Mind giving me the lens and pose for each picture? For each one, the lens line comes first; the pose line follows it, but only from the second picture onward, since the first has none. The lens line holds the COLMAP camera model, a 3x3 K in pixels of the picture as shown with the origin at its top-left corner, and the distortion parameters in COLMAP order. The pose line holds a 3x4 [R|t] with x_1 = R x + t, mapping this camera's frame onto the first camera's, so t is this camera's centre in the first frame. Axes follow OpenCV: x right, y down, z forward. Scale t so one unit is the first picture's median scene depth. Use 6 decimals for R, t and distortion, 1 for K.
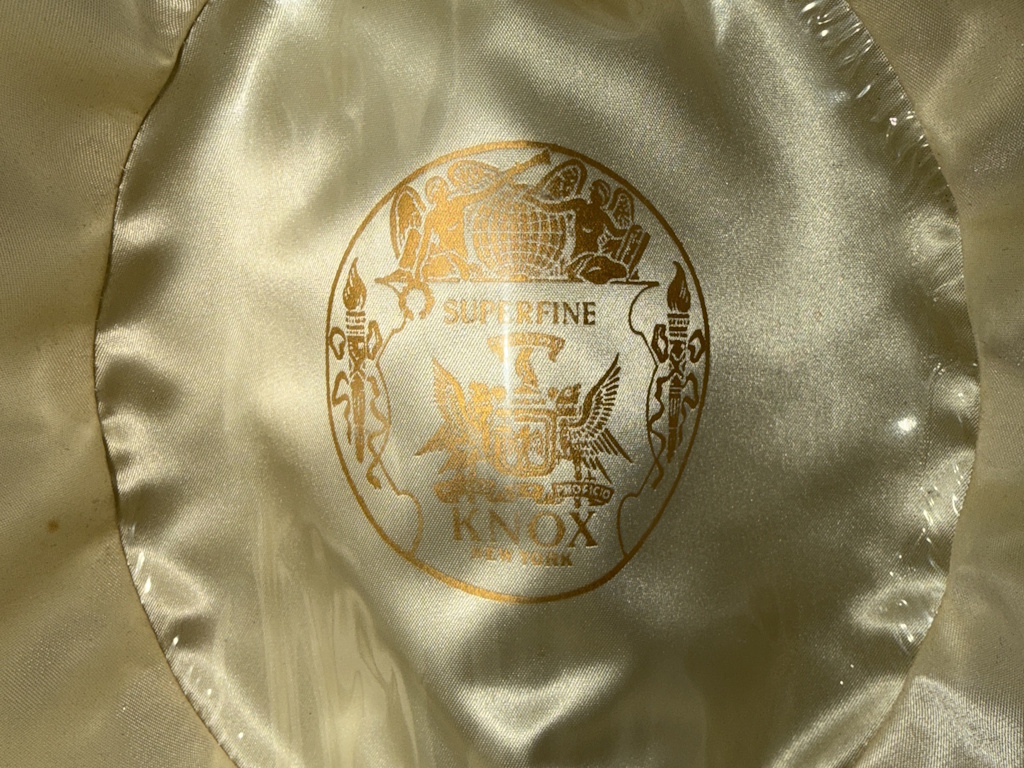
lens RADIAL K [[931.8, 0, 520.8], [0, 931.8, 385.1], [0, 0, 1]] dist [0.018359, 0.005368]
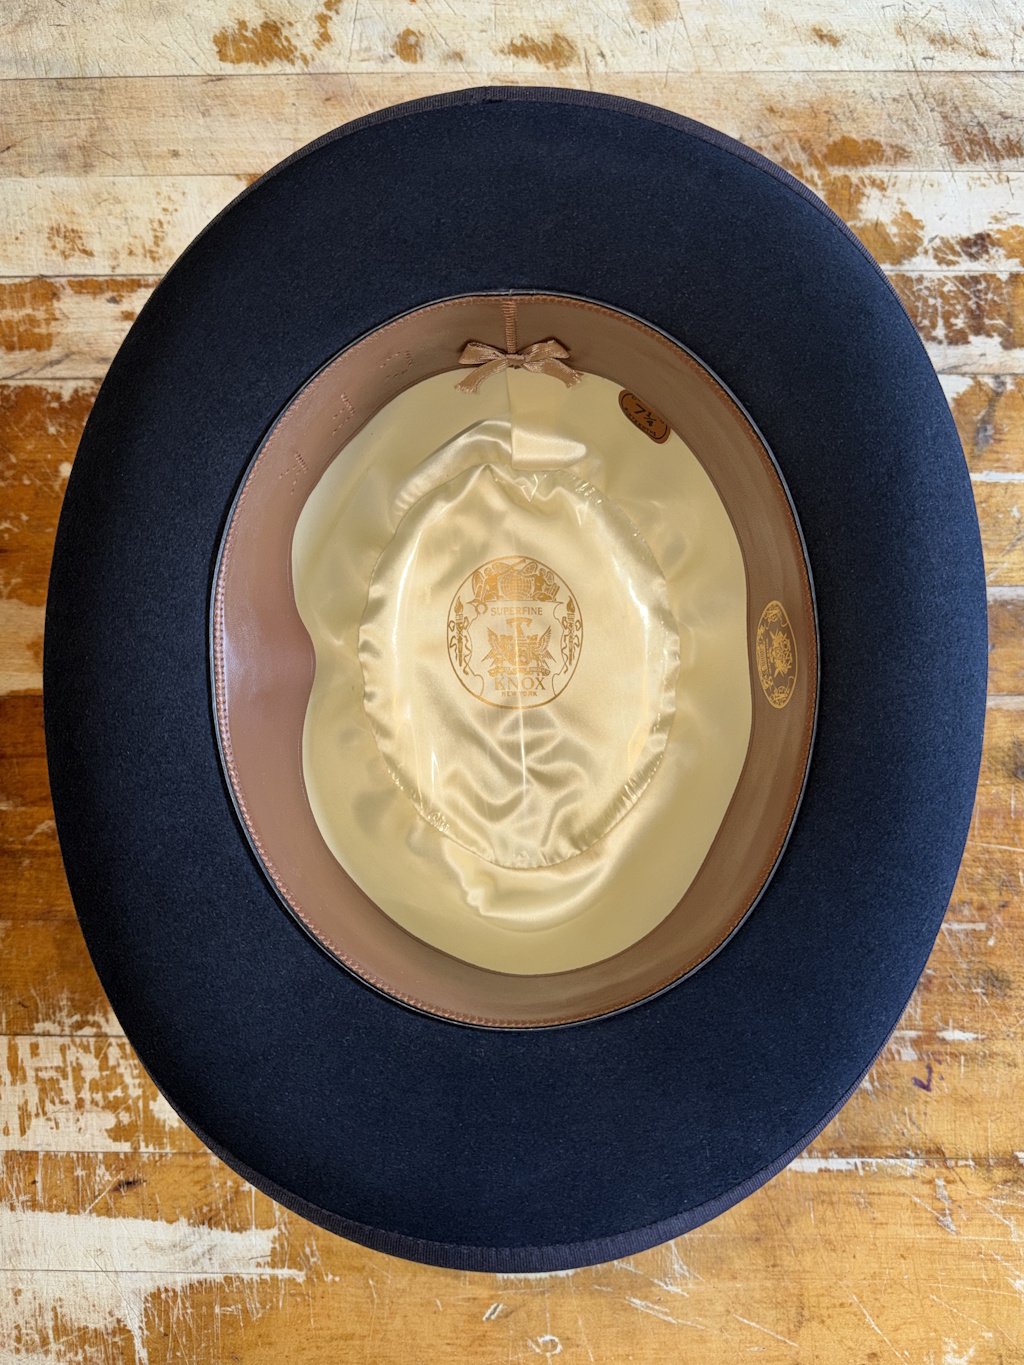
lens RADIAL K [[1242.1, 0, 507.2], [0, 1242.1, 681.6], [0, 0, 1]] dist [0.018359, 0.005368]
pose [[0.998633, -0.018474, 0.048897, -0.222784], [0.027144, 0.982721, -0.183092, 0.842242], [-0.044670, 0.184169, 0.981879, -2.768371]]
